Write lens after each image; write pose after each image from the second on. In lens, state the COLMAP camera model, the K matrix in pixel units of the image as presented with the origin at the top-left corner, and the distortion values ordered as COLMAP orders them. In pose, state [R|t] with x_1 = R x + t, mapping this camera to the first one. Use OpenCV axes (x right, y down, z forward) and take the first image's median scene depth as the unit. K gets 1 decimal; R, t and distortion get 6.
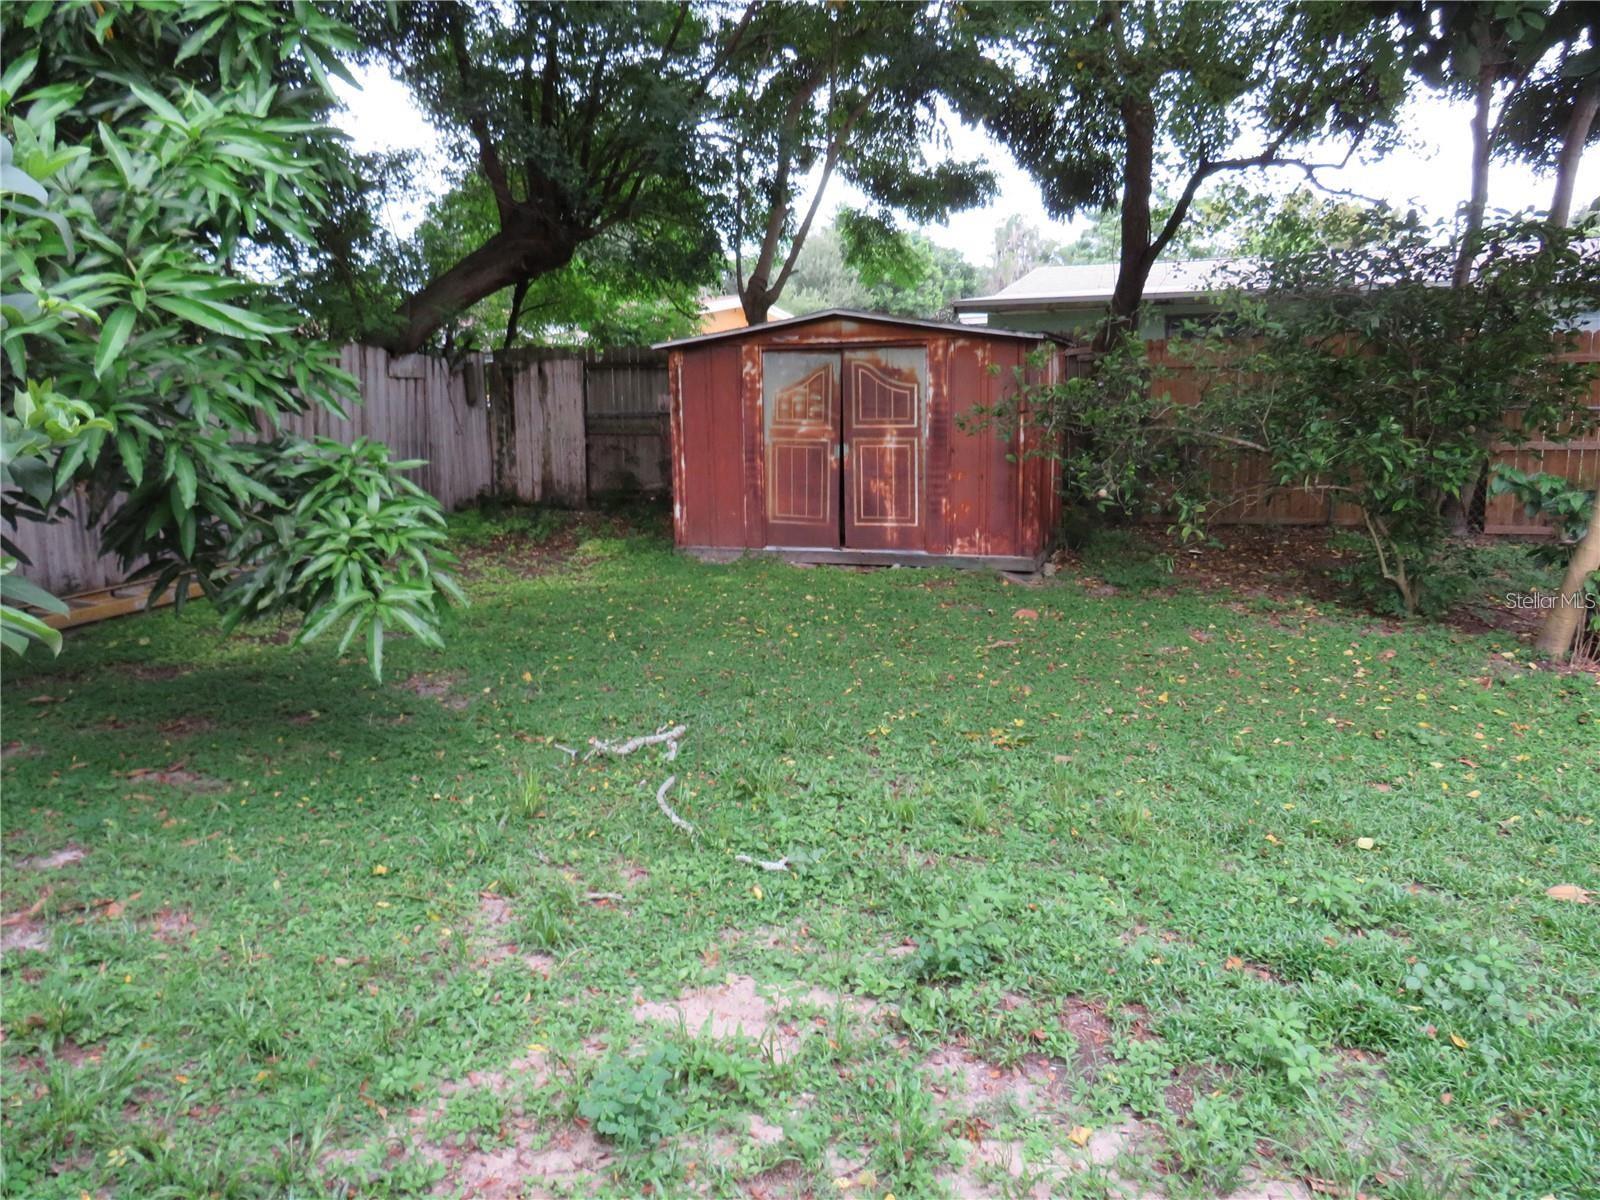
lens RADIAL K [[1124.6, 0, 800.0], [0, 1124.6, 600.0], [0, 0, 1]] dist [-0.027369, 0.001795]
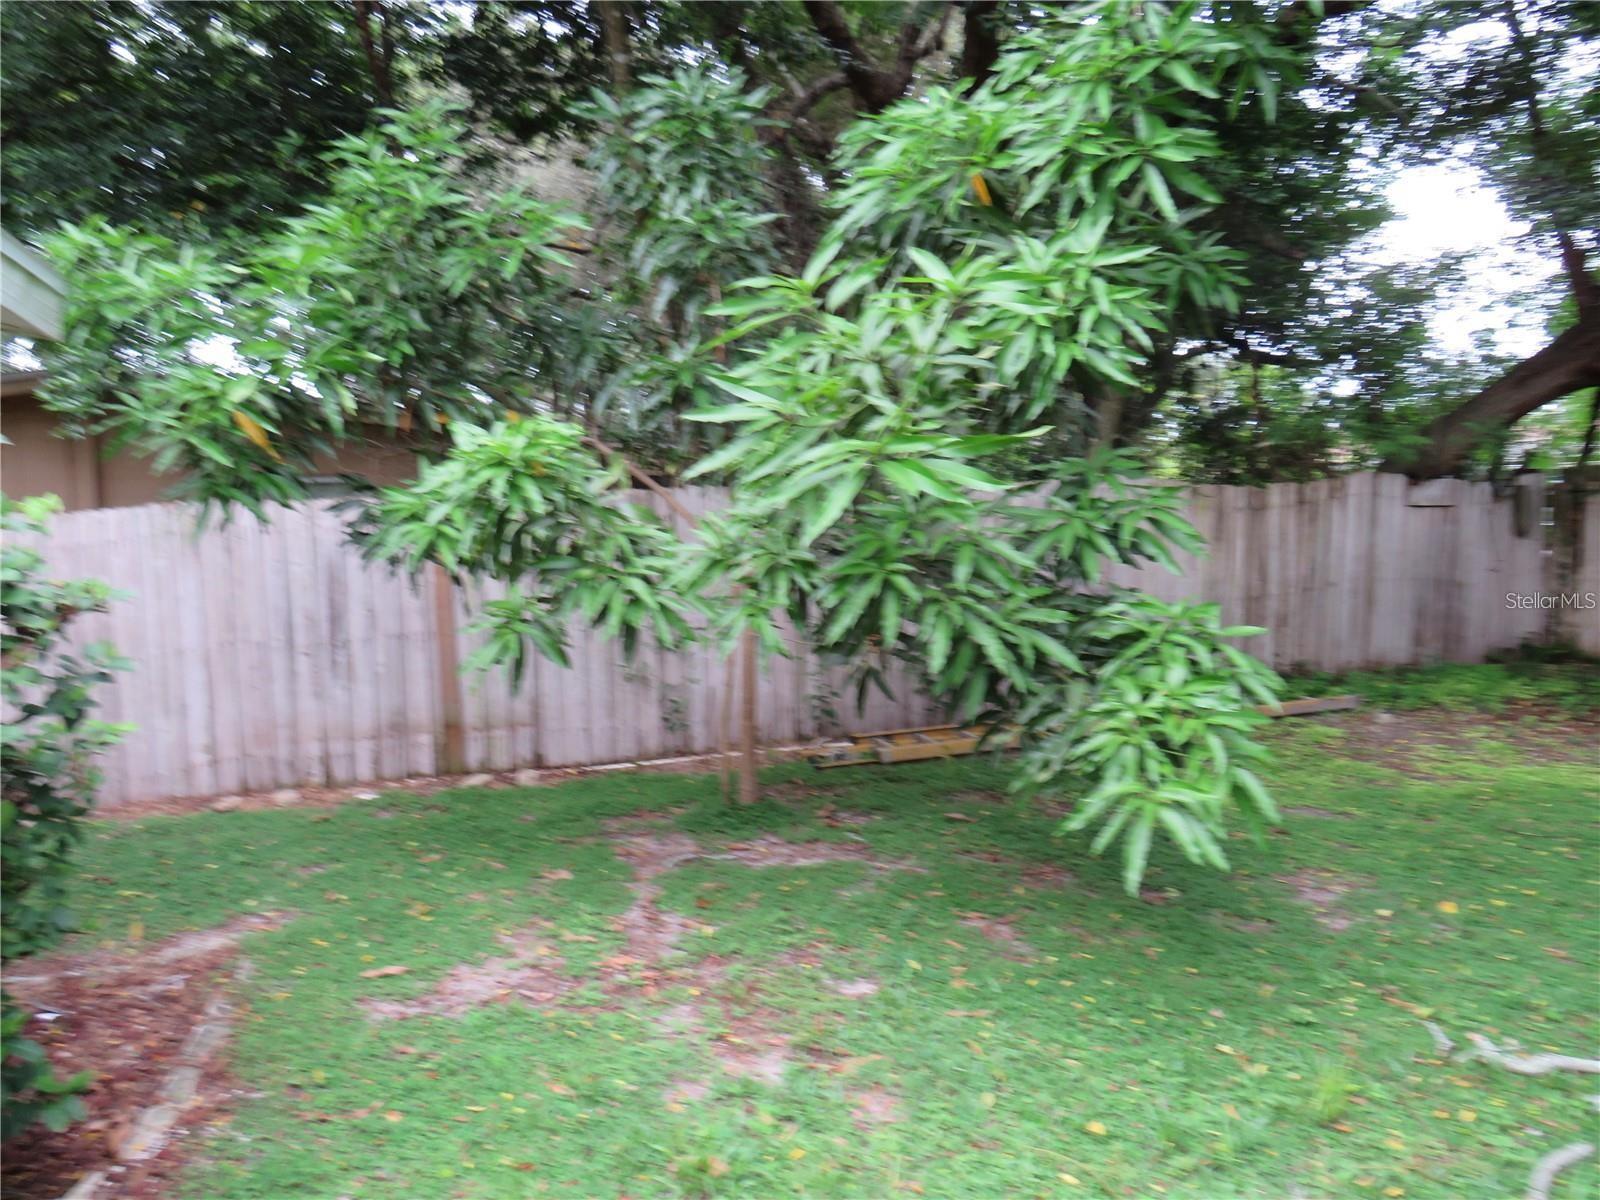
lens RADIAL K [[1139.5, 0, 800.0], [0, 1139.5, 600.0], [0, 0, 1]] dist [-0.003206, 0.003356]
pose [[0.627763, 0.042919, -0.777220, 0.102857], [-0.126907, 0.990763, -0.047791, -0.065292], [0.767990, 0.128636, 0.627411, 0.232684]]
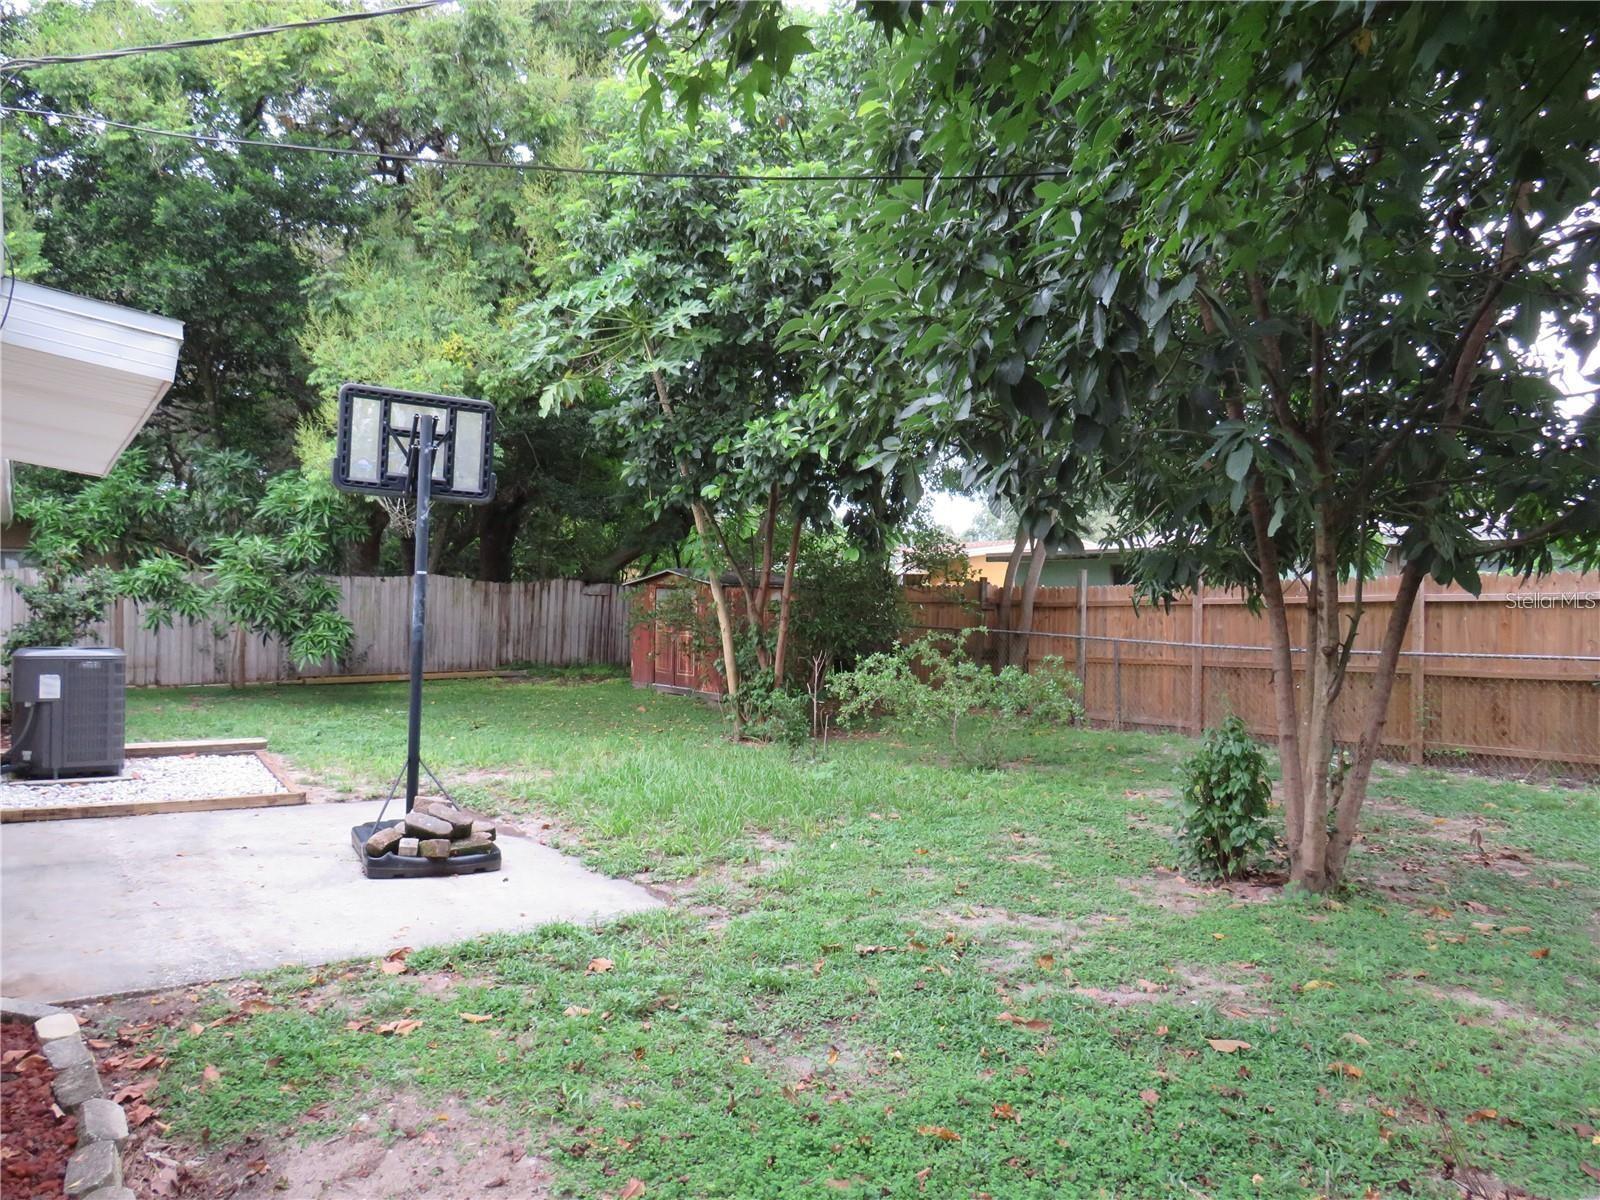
lens RADIAL K [[1124.6, 0, 800.0], [0, 1124.6, 600.0], [0, 0, 1]] dist [-0.027369, 0.001795]
pose [[0.830794, 0.028341, -0.555858, 3.311826], [-0.133542, 0.979680, -0.149645, 0.190611], [0.540322, 0.198554, 0.817697, -1.367442]]
